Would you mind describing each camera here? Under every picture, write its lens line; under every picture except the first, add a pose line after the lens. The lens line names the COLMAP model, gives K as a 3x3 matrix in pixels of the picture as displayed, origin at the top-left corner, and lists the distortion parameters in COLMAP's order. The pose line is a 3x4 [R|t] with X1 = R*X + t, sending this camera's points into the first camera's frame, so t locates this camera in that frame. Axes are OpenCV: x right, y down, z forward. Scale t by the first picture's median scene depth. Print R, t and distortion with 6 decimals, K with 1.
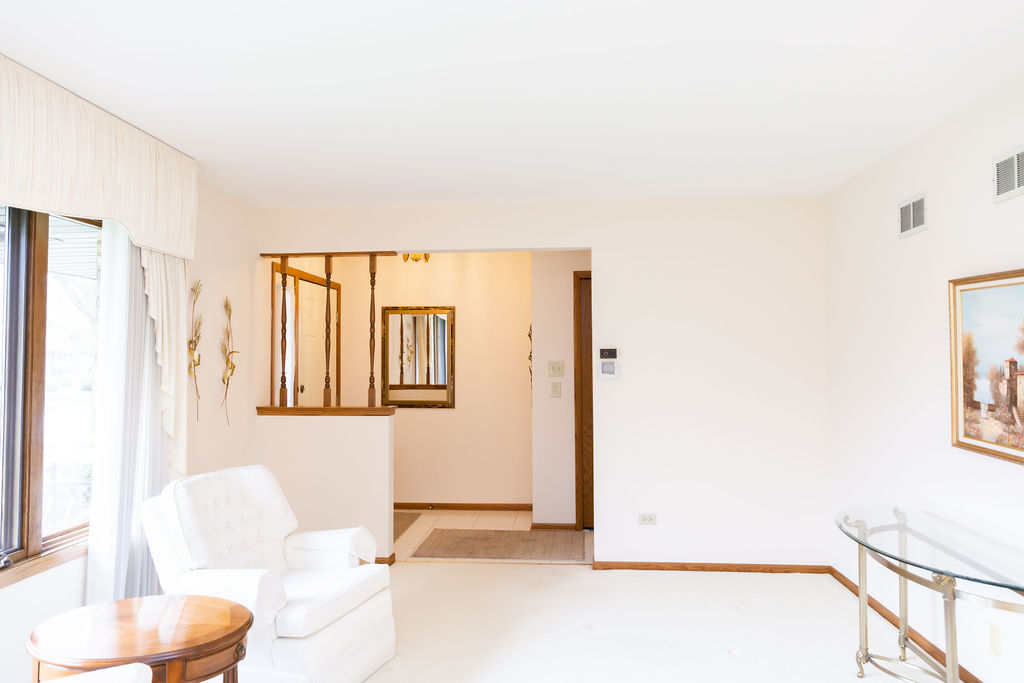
lens RADIAL K [[681.8, 0, 516.9], [0, 681.8, 337.7], [0, 0, 1]] dist [0.015252, -0.005468]
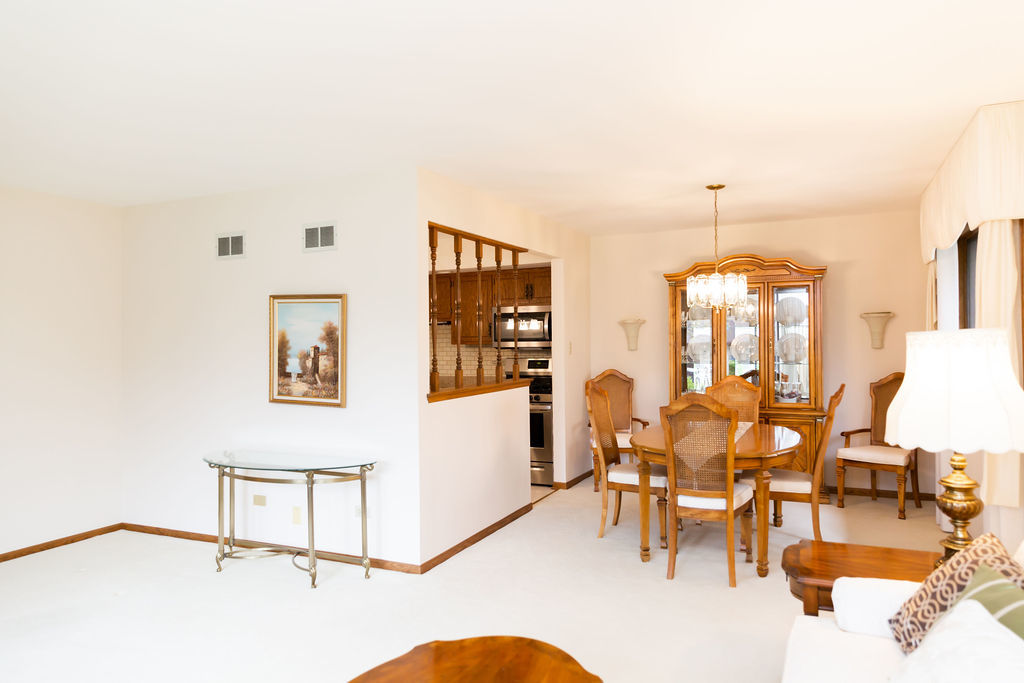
lens RADIAL K [[681.8, 0, 509.6], [0, 681.8, 338.8], [0, 0, 1]] dist [0.015252, -0.005468]
pose [[0.353015, 0.003740, 0.935610, -0.646243], [-0.020777, 0.999777, 0.003843, -0.003208], [-0.935387, -0.020796, 0.353013, -0.052869]]
